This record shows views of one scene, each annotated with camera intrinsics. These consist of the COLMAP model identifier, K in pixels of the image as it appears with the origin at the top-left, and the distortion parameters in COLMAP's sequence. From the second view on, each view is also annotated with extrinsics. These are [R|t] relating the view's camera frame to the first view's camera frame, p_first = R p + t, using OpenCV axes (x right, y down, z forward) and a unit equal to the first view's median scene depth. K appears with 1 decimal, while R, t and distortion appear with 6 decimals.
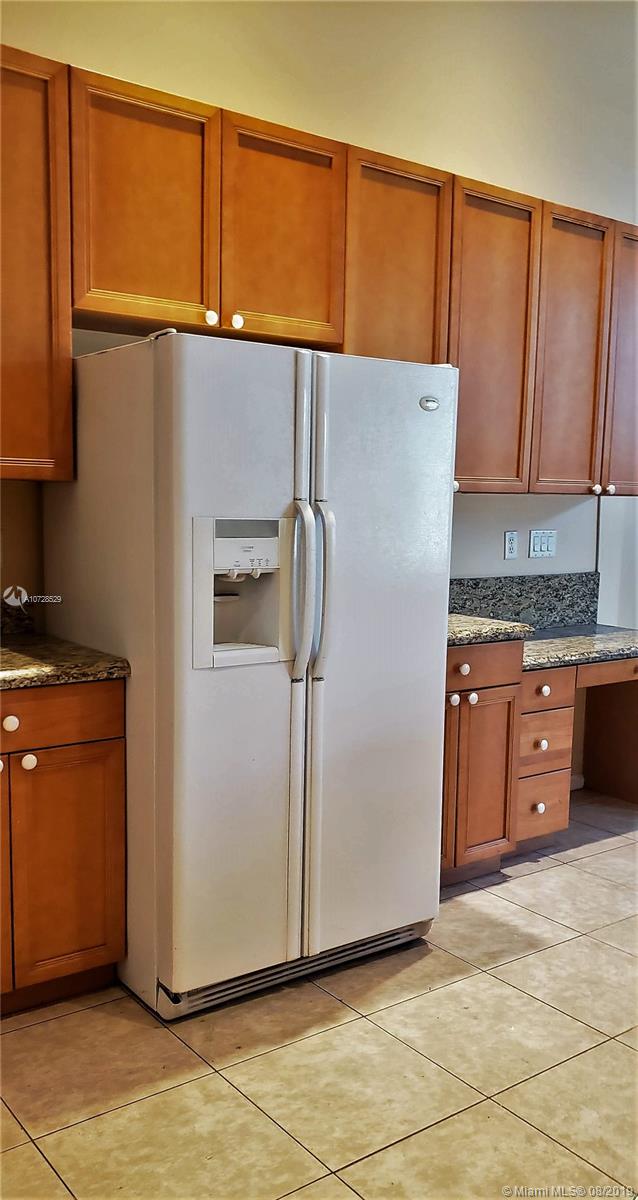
lens RADIAL K [[1024.8, 0, 320.6], [0, 1024.8, 637.9], [0, 0, 1]] dist [0.043178, -0.001243]
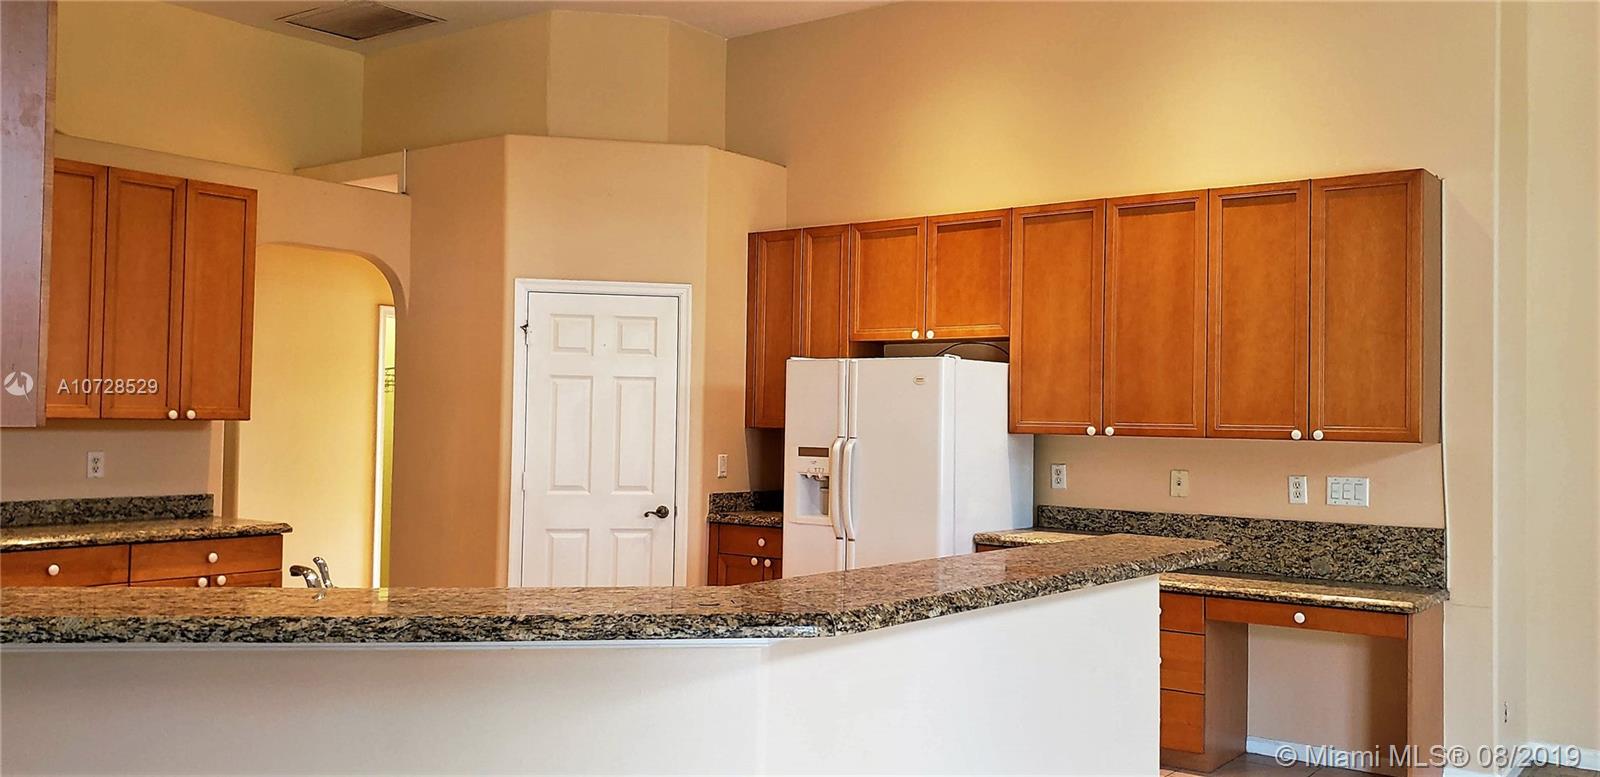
lens RADIAL K [[1328.8, 0, 785.7], [0, 1328.8, 374.9], [0, 0, 1]] dist [0.112650, -0.235393]
pose [[0.268023, -0.046829, -0.962274, 1.307732], [-0.143300, 0.985769, -0.087885, -0.013290], [0.952696, 0.161449, 0.257498, 0.158317]]
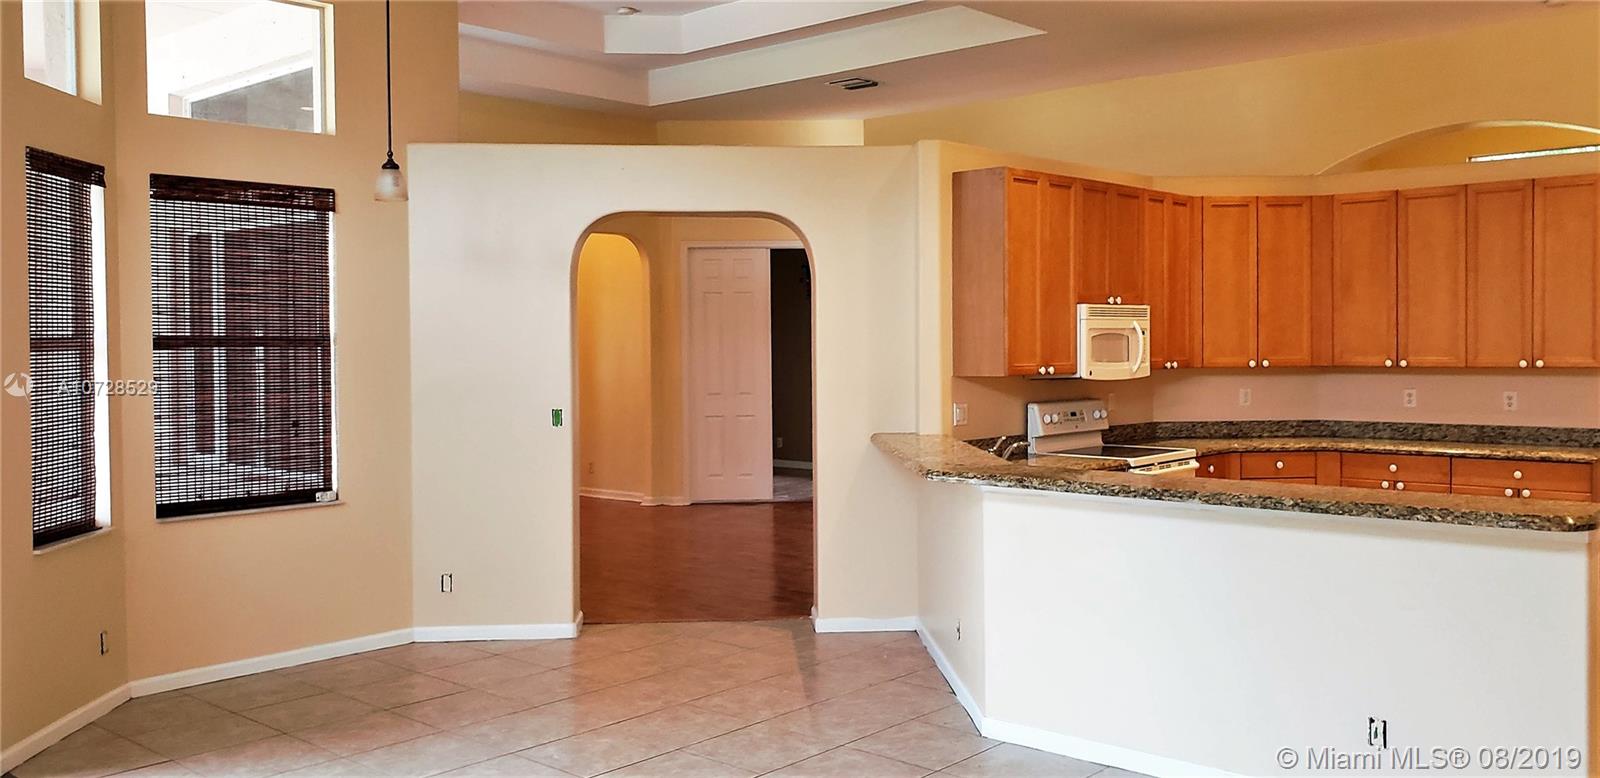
lens RADIAL K [[1328.8, 0, 785.7], [0, 1328.8, 375.4], [0, 0, 1]] dist [0.112650, -0.235393]
pose [[-0.981397, -0.005250, -0.191919, 1.122814], [-0.035848, 0.987057, 0.156311, -0.224561], [0.188614, 0.160283, -0.968883, 1.417814]]
